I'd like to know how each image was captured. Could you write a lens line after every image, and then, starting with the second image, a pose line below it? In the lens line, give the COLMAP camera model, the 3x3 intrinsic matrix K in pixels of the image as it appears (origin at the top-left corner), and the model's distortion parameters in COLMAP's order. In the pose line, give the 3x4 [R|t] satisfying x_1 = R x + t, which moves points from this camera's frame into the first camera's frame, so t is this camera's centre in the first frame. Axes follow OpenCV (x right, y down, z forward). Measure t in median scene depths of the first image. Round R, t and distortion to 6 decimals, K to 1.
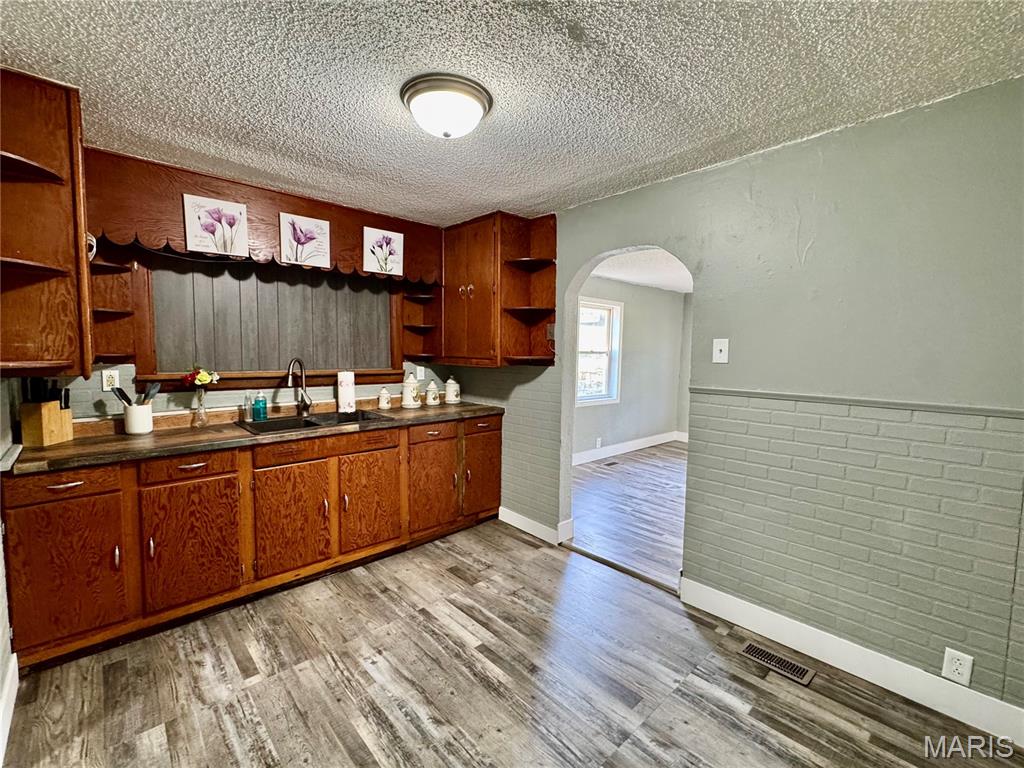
lens RADIAL K [[452.2, 0, 512.0], [0, 452.2, 384.0], [0, 0, 1]] dist [-0.006311, 0.000480]
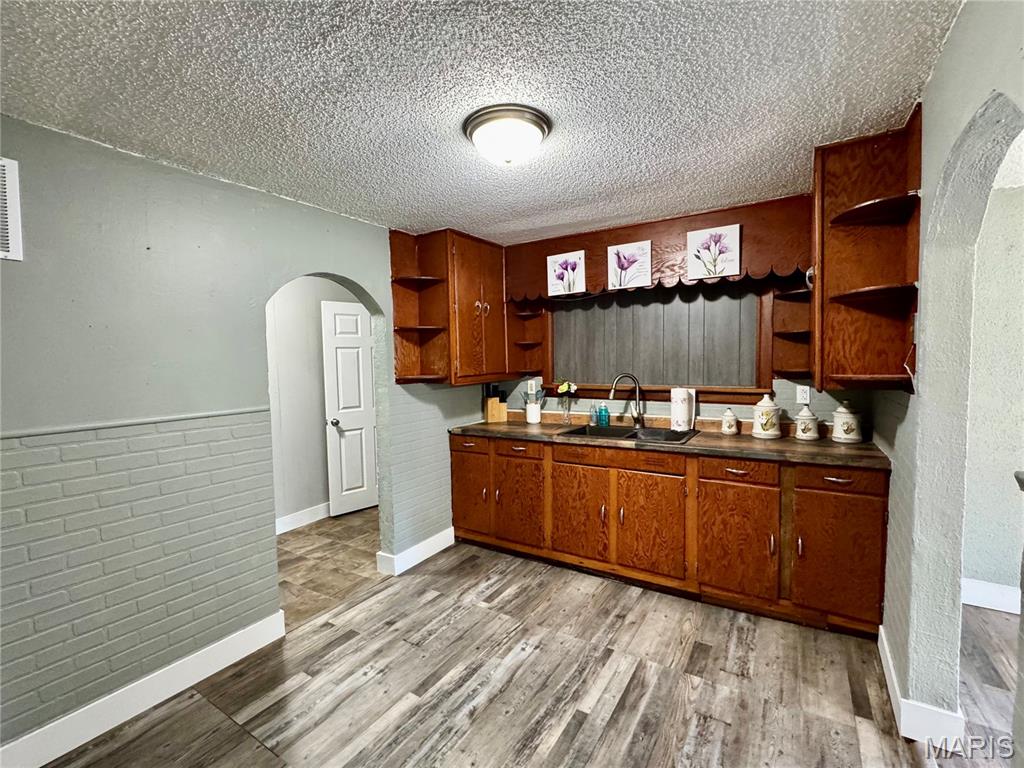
lens RADIAL K [[452.2, 0, 512.0], [0, 452.2, 384.0], [0, 0, 1]] dist [-0.006311, 0.000480]
pose [[0.256895, 0.033072, -0.965873, 0.579184], [-0.055639, 0.998263, 0.019382, -0.043351], [0.964836, 0.048761, 0.258289, 0.511430]]
